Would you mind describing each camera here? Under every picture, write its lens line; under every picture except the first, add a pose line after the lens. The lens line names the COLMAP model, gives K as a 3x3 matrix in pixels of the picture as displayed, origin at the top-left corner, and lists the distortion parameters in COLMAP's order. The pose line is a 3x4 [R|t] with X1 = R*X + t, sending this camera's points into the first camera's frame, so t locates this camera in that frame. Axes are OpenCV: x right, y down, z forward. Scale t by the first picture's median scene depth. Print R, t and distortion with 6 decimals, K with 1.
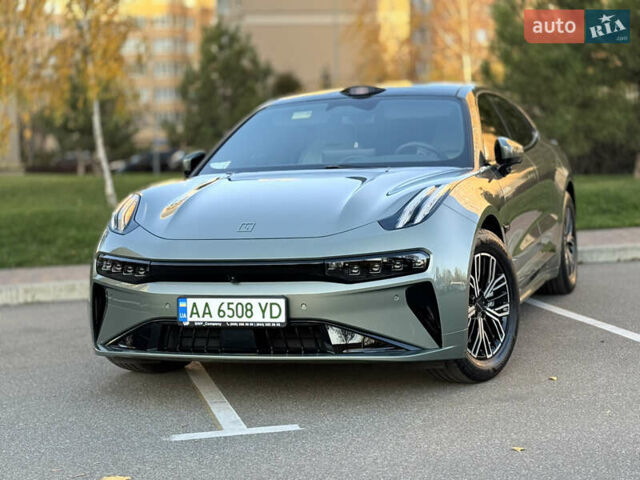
lens RADIAL K [[1238.6, 0, 320.0], [0, 1238.6, 240.0], [0, 0, 1]] dist [0.079453, 0.336958]
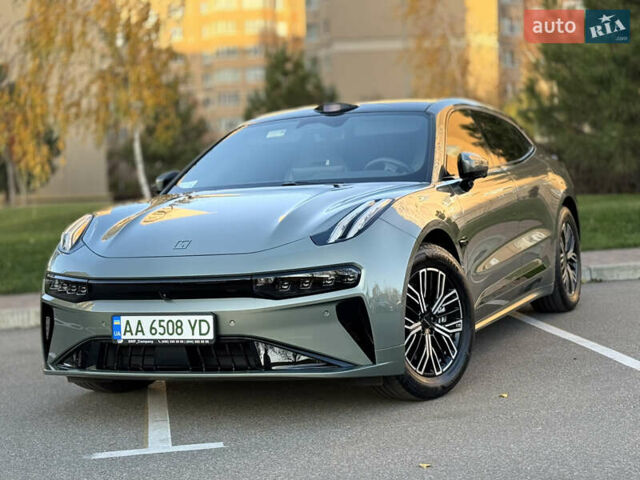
lens RADIAL K [[1238.6, 0, 320.0], [0, 1238.6, 240.0], [0, 0, 1]] dist [0.079453, 0.336958]
pose [[0.996644, -0.013458, -0.080739, 0.135219], [0.011756, 0.999699, -0.021513, 0.009088], [0.081004, 0.020492, 0.996503, 0.013859]]
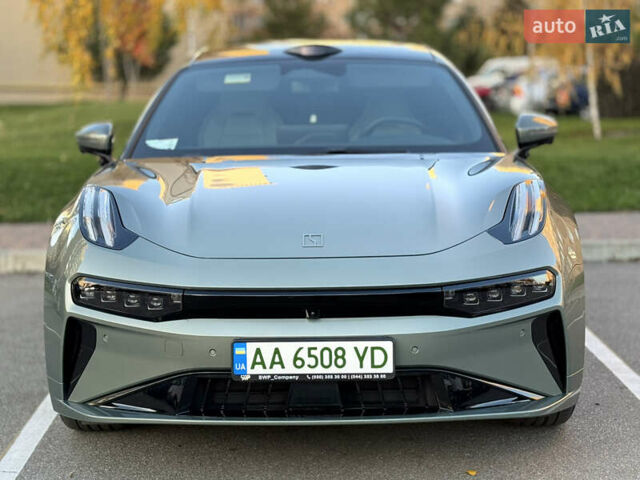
lens RADIAL K [[1238.6, 0, 320.0], [0, 1238.6, 240.0], [0, 0, 1]] dist [0.079453, 0.336958]
pose [[0.946967, -0.014182, 0.321018, -0.297463], [0.000740, 0.999119, 0.041957, -0.042298], [-0.321331, -0.039495, 0.946143, 0.313276]]
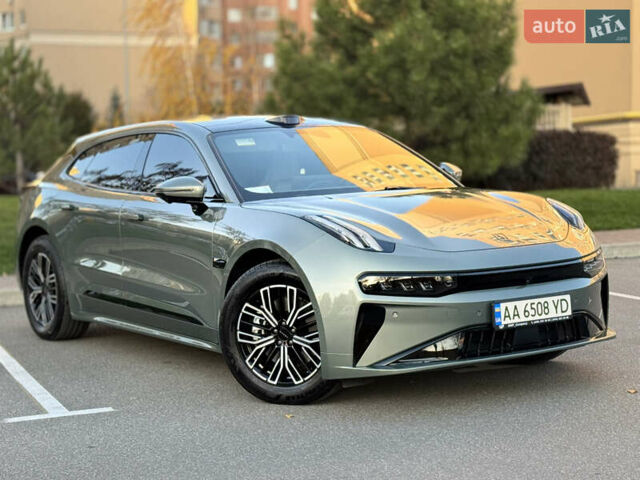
lens RADIAL K [[1238.6, 0, 320.0], [0, 1238.6, 240.0], [0, 0, 1]] dist [0.079453, 0.336958]
pose [[0.595706, -0.038585, 0.802275, -1.066139], [0.078427, 0.996867, -0.010290, -0.008948], [-0.799364, 0.069050, 0.596866, 0.481565]]
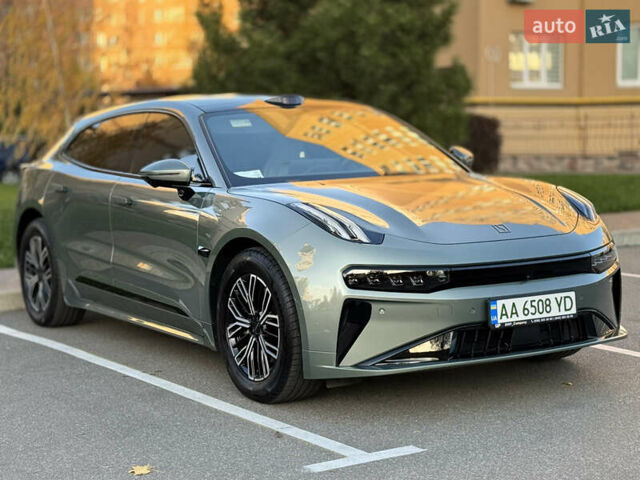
lens RADIAL K [[1238.6, 0, 320.0], [0, 1238.6, 240.0], [0, 0, 1]] dist [0.079453, 0.336958]
pose [[0.629320, -0.044122, 0.775893, -0.973870], [0.065411, 0.997852, 0.003690, -0.014589], [-0.774389, 0.048430, 0.630854, 0.480323]]
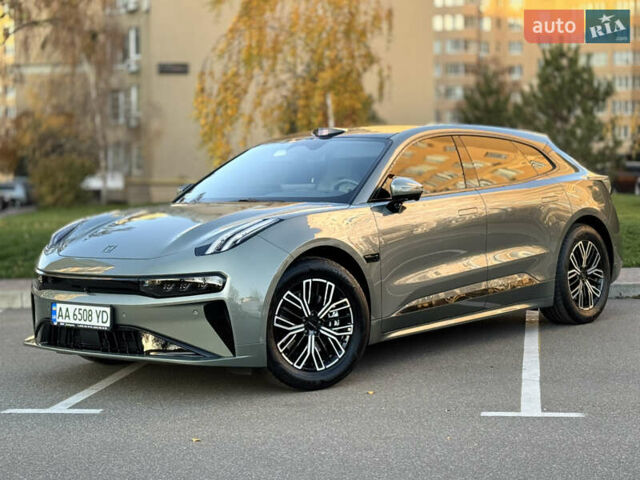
lens RADIAL K [[1238.6, 0, 320.0], [0, 1238.6, 240.0], [0, 0, 1]] dist [0.079453, 0.336958]
pose [[0.926265, 0.036147, -0.375136, 0.614237], [-0.040184, 0.999188, -0.002941, -0.024390], [0.374725, 0.017799, 0.926965, -0.071233]]
